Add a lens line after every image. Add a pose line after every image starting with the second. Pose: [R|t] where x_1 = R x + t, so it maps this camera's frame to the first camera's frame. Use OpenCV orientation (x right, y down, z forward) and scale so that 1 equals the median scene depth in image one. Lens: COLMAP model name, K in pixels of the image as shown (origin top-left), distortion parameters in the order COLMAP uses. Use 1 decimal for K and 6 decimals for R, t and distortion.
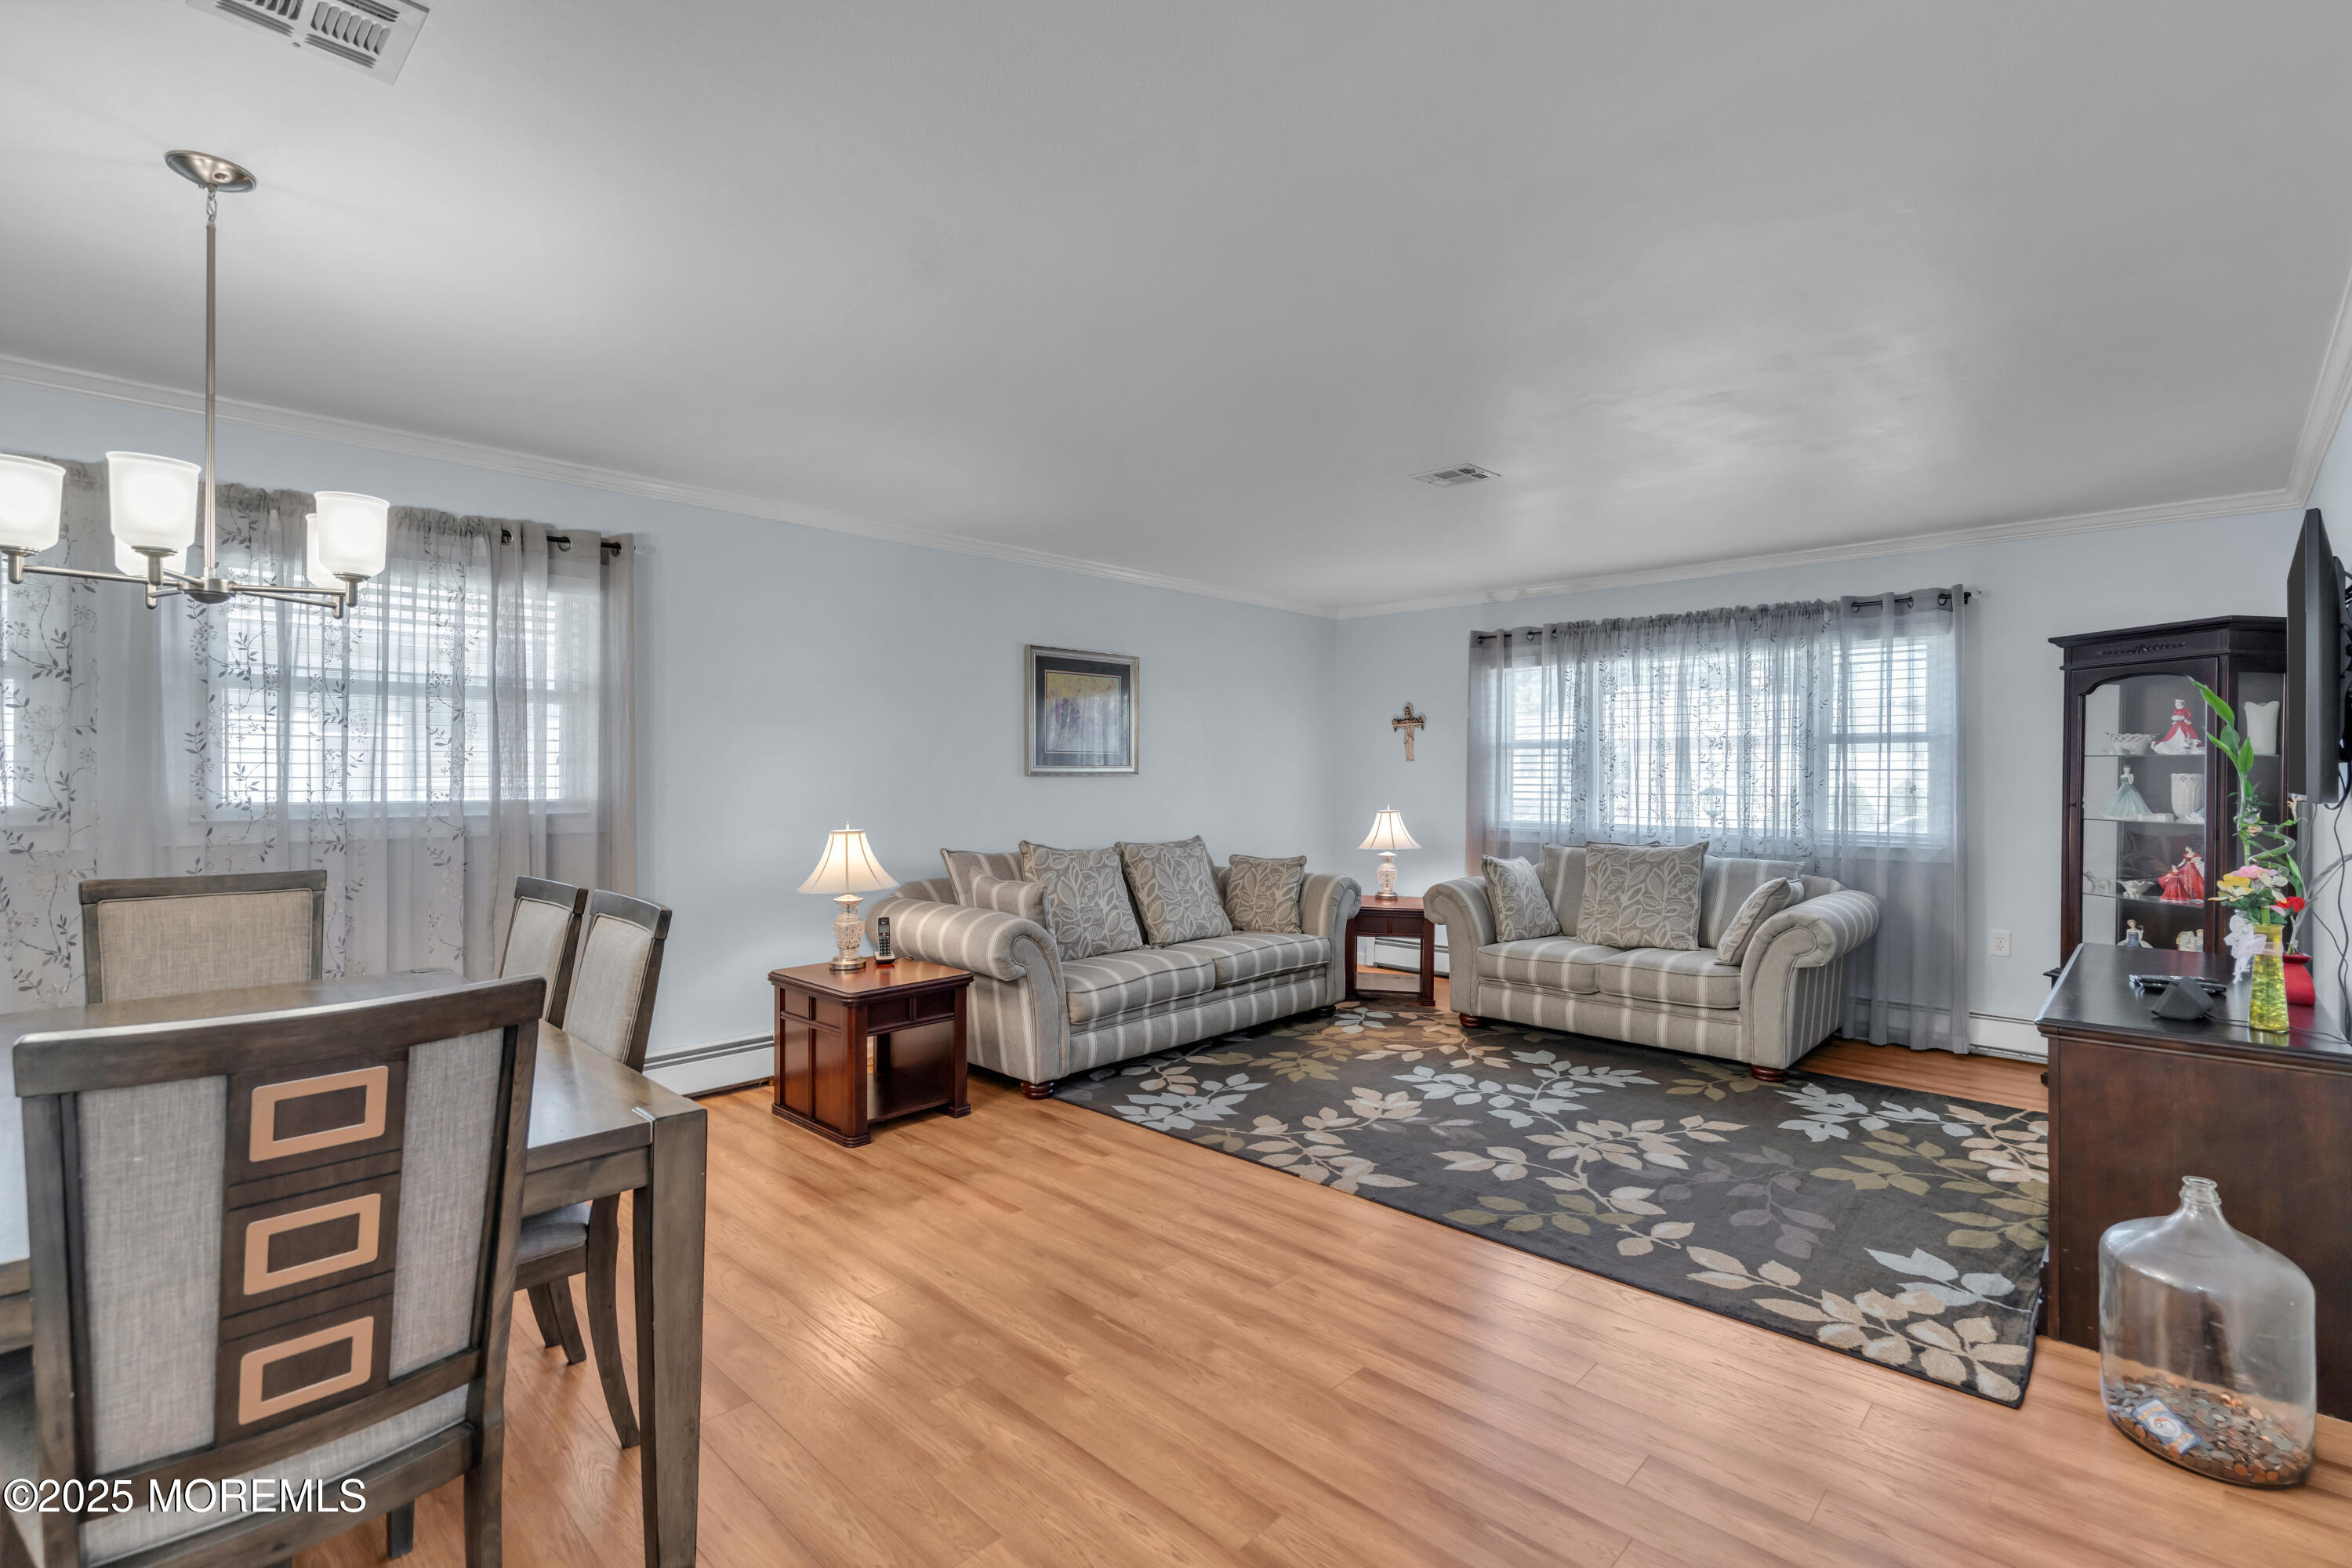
lens RADIAL K [[1063.9, 0, 1182.9], [0, 1063.9, 780.9], [0, 0, 1]] dist [-0.003837, -0.000358]
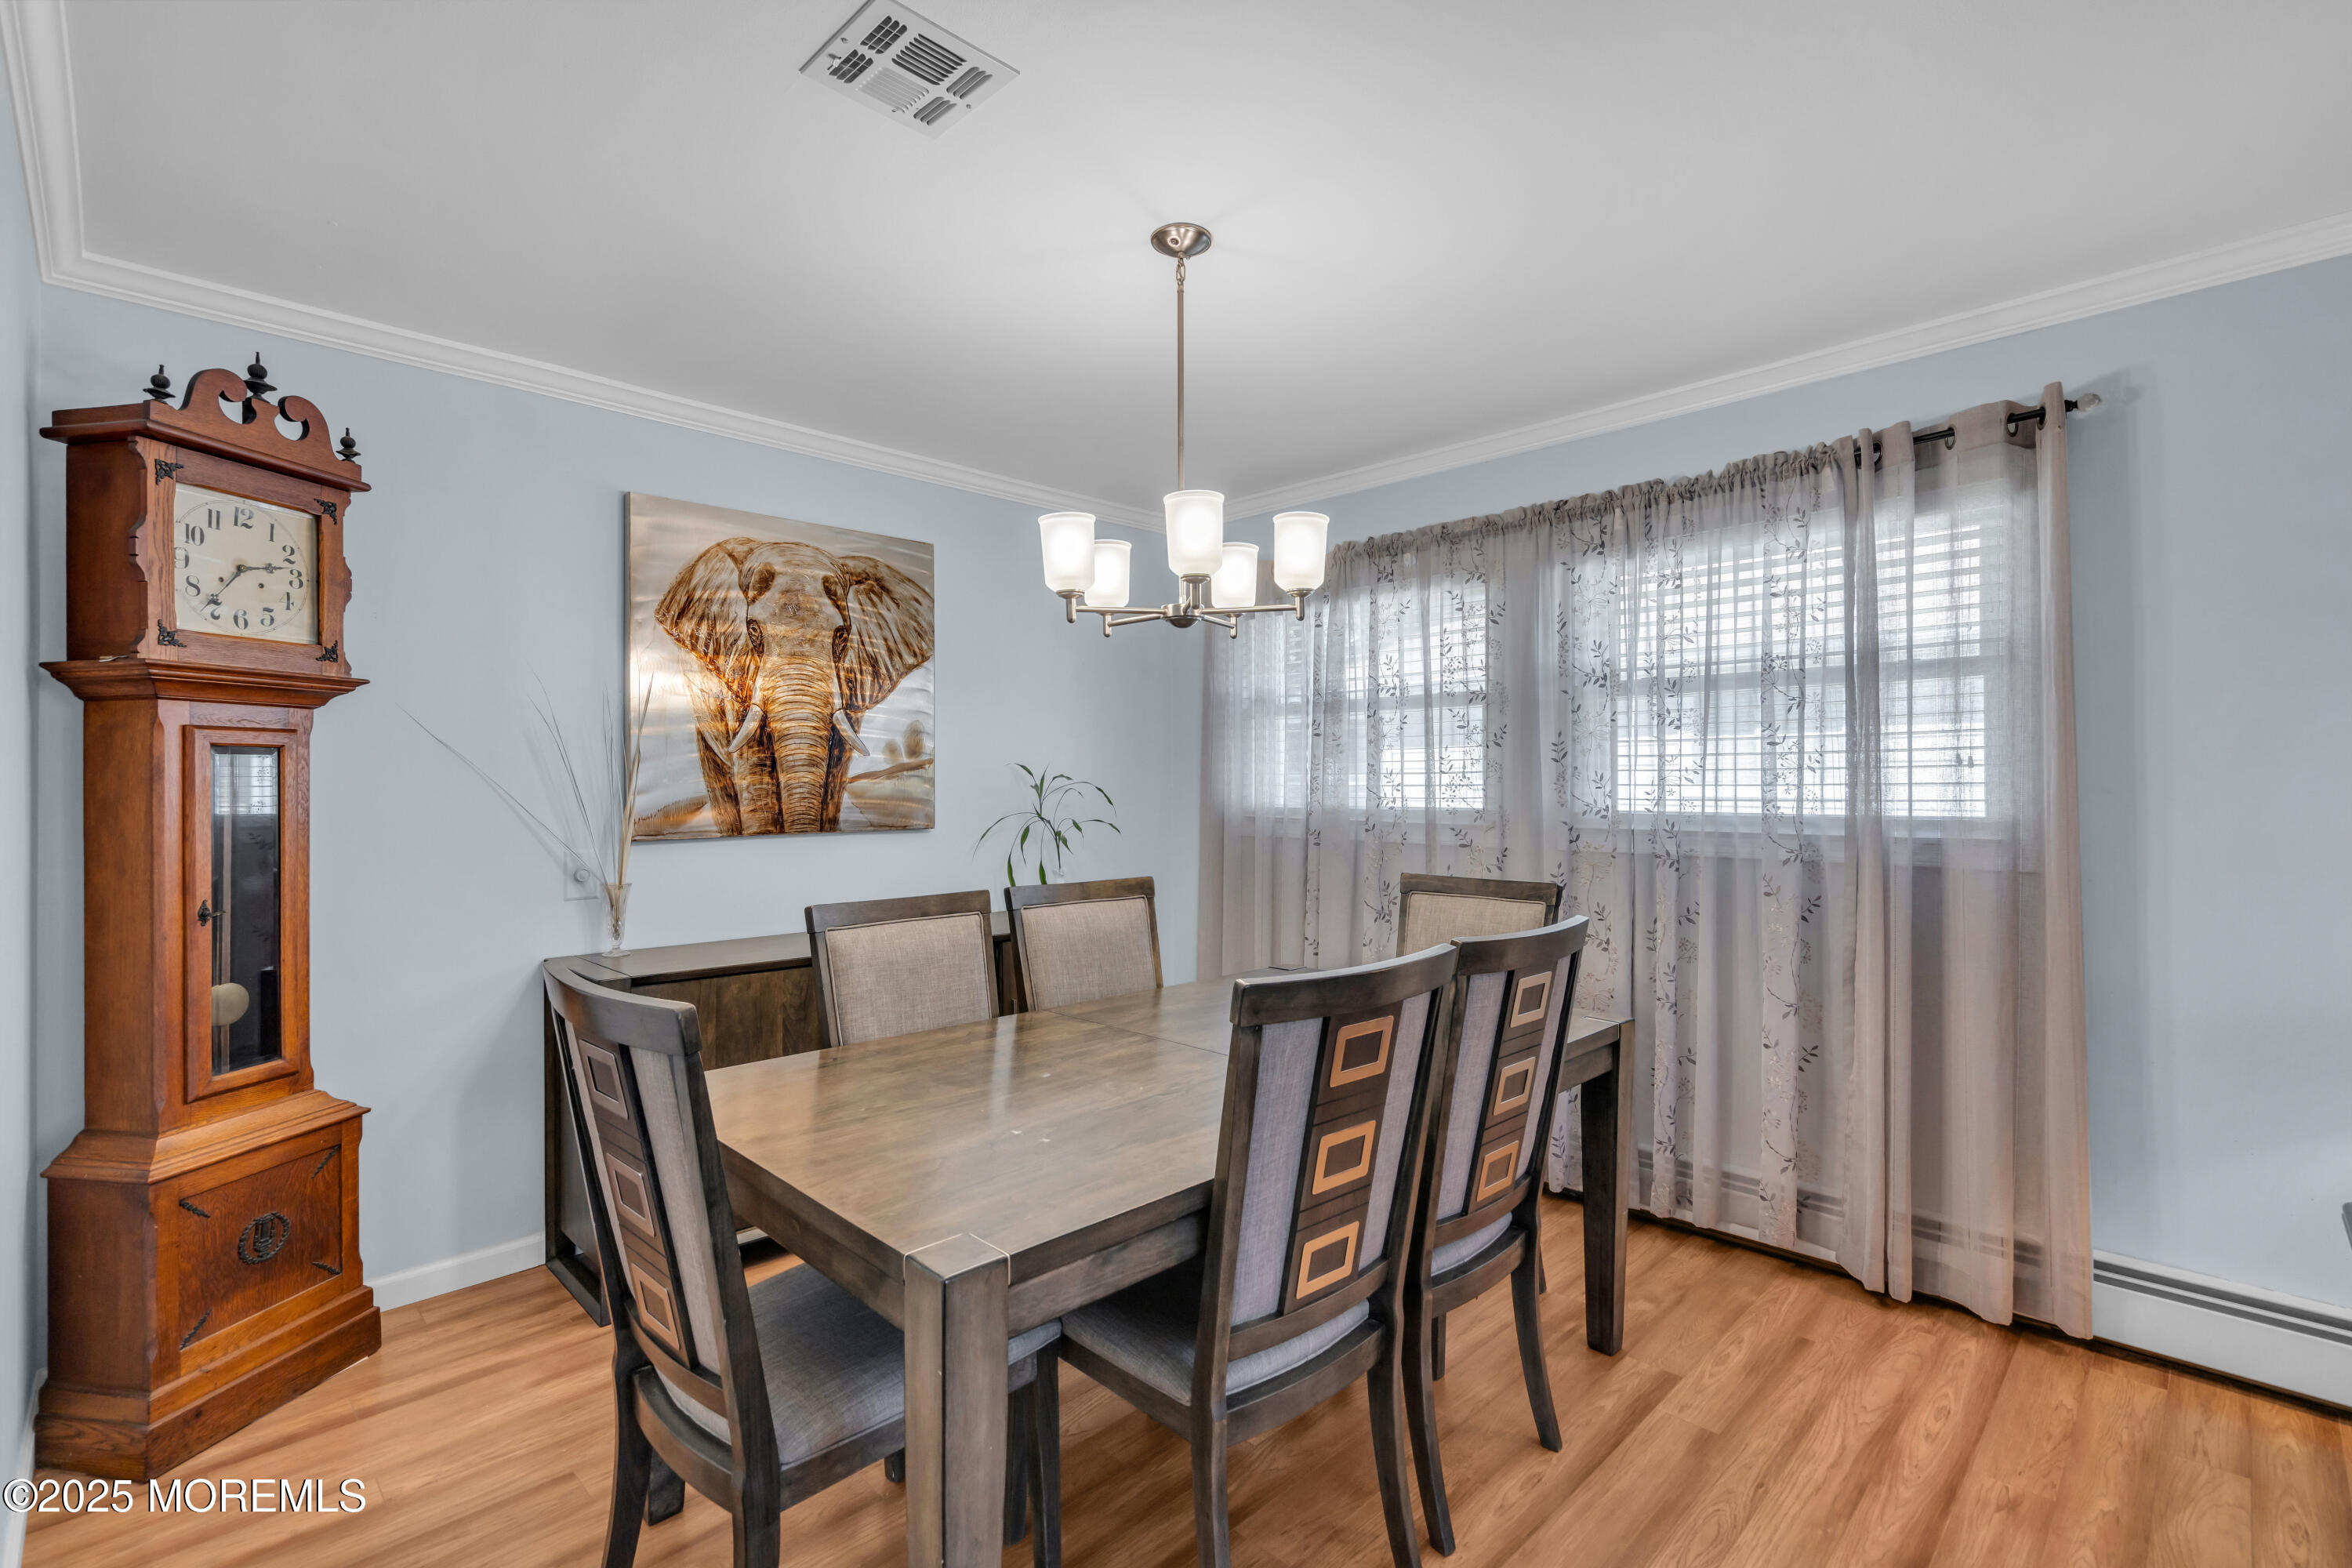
lens RADIAL K [[1063.9, 0, 1182.9], [0, 1063.9, 787.0], [0, 0, 1]] dist [-0.003837, -0.000358]
pose [[-0.012660, 0.004149, -0.999911, 0.105484], [-0.001637, 0.999990, 0.004170, -0.004496], [0.999919, 0.001690, -0.012653, 0.544346]]
